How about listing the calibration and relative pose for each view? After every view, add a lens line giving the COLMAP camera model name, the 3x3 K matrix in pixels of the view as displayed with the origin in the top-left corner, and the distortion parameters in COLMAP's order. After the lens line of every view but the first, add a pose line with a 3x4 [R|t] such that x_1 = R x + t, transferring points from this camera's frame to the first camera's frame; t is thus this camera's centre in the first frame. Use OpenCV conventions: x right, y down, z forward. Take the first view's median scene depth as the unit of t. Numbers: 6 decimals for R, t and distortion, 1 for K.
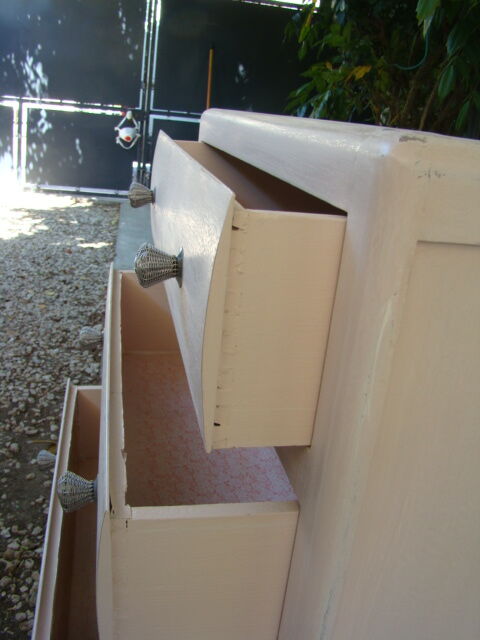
lens RADIAL K [[597.7, 0, 227.8], [0, 597.7, 320.5], [0, 0, 1]] dist [-0.192256, 0.148137]
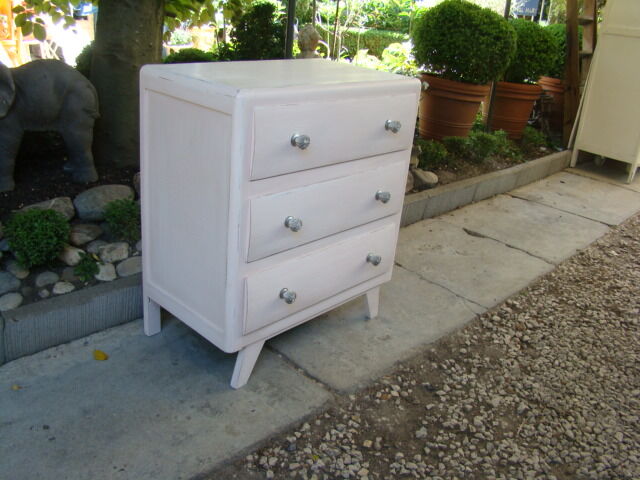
lens RADIAL K [[597.7, 0, 321.0], [0, 597.7, 248.5], [0, 0, 1]] dist [-0.192256, 0.148137]
pose [[-0.579248, -0.464010, 0.670199, -0.452268], [0.129584, 0.759306, 0.637701, -0.344094], [-0.804786, 0.456234, -0.379698, 0.568033]]
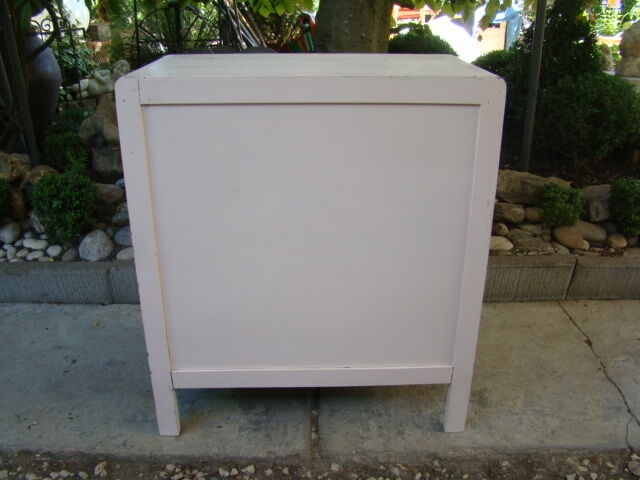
lens RADIAL K [[597.7, 0, 321.0], [0, 597.7, 248.5], [0, 0, 1]] dist [-0.192256, 0.148137]
pose [[0.135473, -0.501505, 0.854482, -0.453441], [0.339237, 0.833783, 0.435573, -0.182295], [-0.930895, 0.230864, 0.283084, 0.184532]]
